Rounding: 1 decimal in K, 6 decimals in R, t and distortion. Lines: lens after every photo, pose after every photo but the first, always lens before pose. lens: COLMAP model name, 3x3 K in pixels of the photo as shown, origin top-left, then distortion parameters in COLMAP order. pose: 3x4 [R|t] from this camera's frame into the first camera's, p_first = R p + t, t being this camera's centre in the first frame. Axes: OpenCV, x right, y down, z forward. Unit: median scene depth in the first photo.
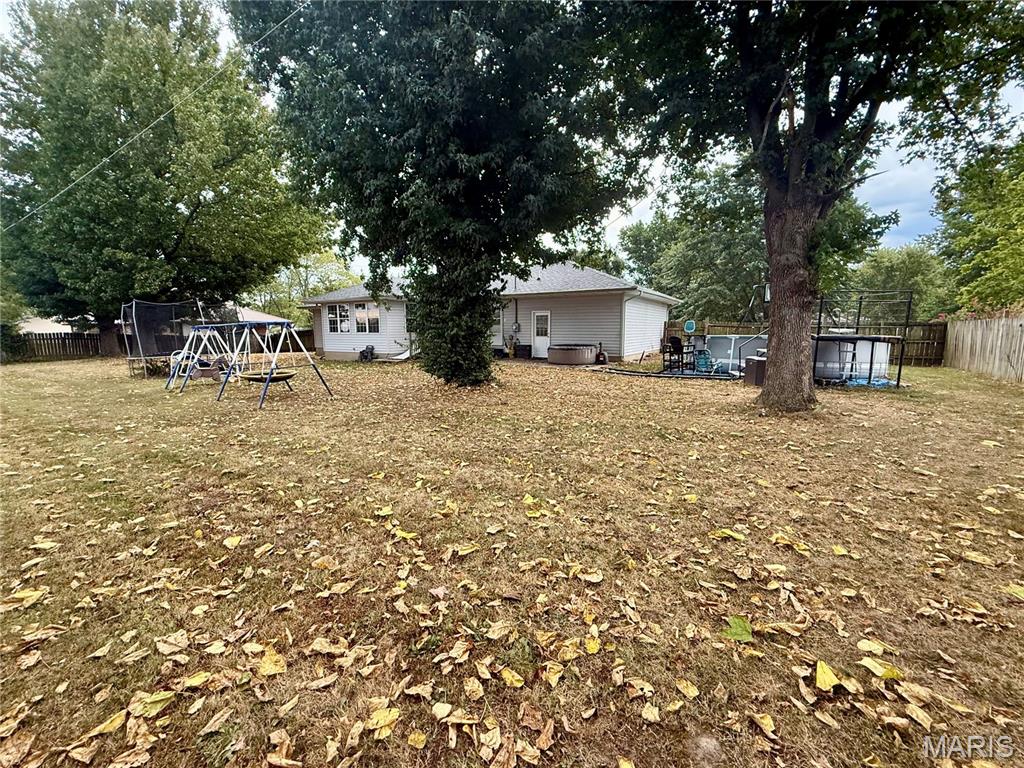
lens RADIAL K [[406.0, 0, 510.7], [0, 406.0, 381.9], [0, 0, 1]] dist [-0.001305, -0.000082]
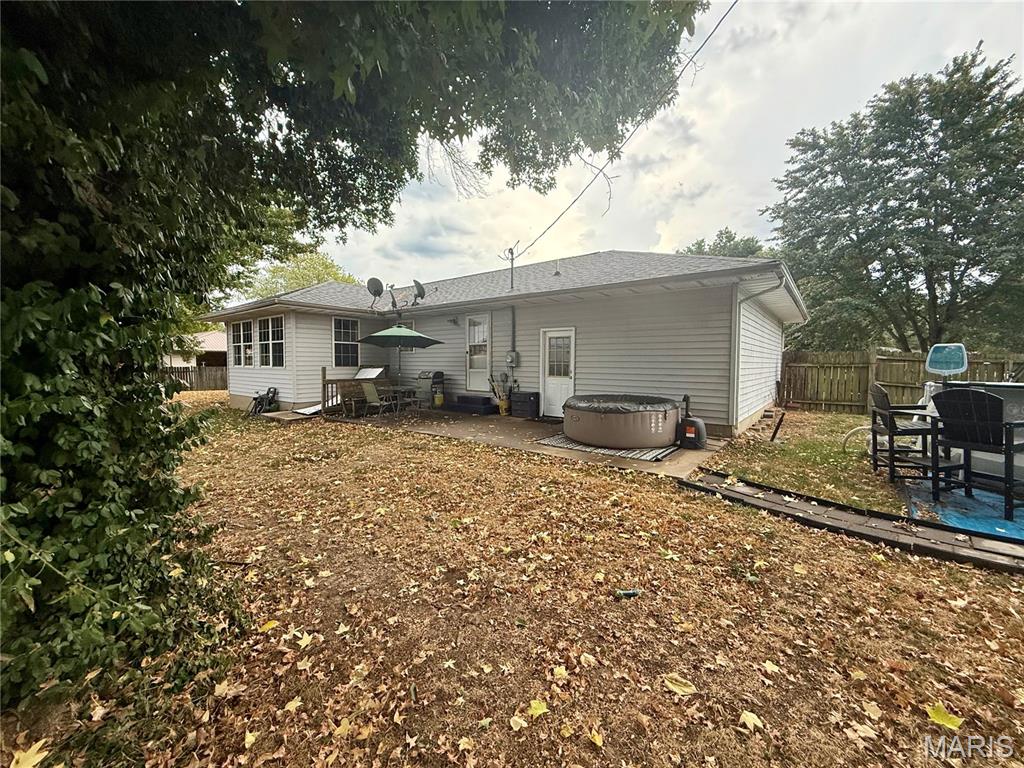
lens RADIAL K [[406.0, 0, 513.5], [0, 406.0, 382.8], [0, 0, 1]] dist [-0.001305, -0.000082]
pose [[0.995754, 0.013150, -0.091113, 0.066181], [-0.020381, 0.996675, -0.078888, -0.061640], [0.089773, 0.080410, 0.992711, 0.474554]]
